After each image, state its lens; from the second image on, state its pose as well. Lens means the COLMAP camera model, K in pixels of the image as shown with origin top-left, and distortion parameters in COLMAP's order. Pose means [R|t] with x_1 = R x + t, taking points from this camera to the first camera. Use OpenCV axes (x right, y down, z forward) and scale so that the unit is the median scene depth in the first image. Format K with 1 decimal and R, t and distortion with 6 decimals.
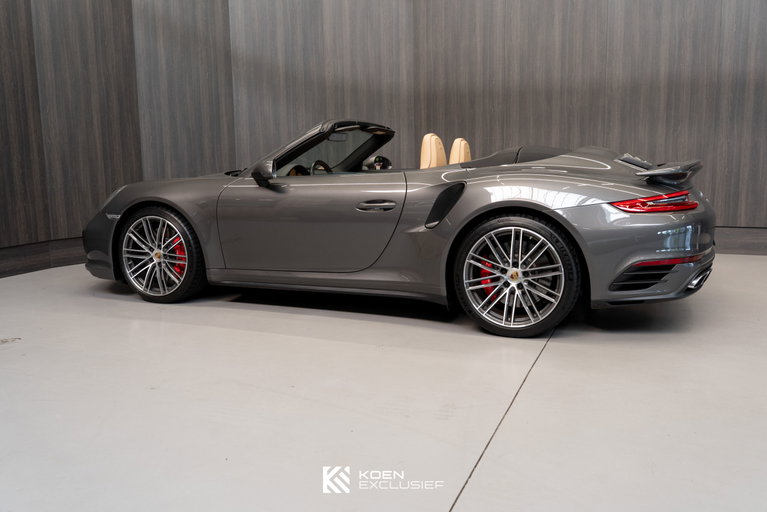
lens RADIAL K [[690.4, 0, 386.5], [0, 690.4, 255.1], [0, 0, 1]] dist [0.002326, -0.008386]
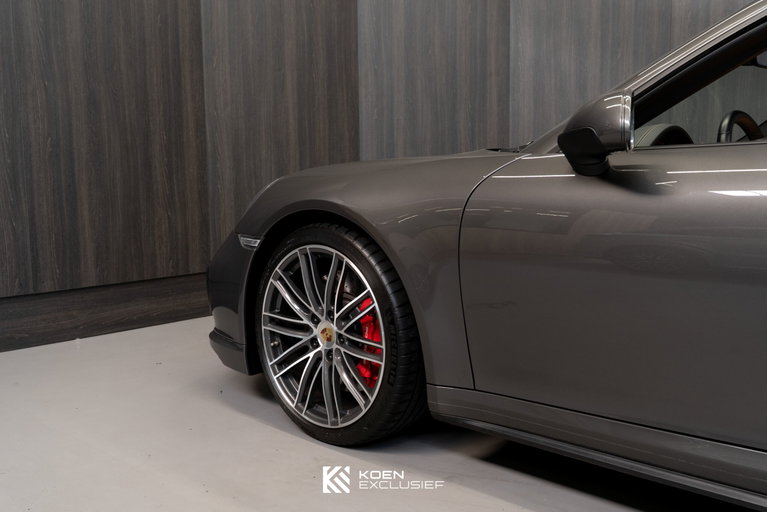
lens RADIAL K [[744.5, 0, 380.2], [0, 744.5, 254.9], [0, 0, 1]] dist [-0.002835, 0.000000]
pose [[0.929499, 0.044276, -0.366158, -0.101621], [-0.055050, 0.998302, -0.019029, -0.034141], [0.364694, 0.037845, 0.930358, 0.451282]]
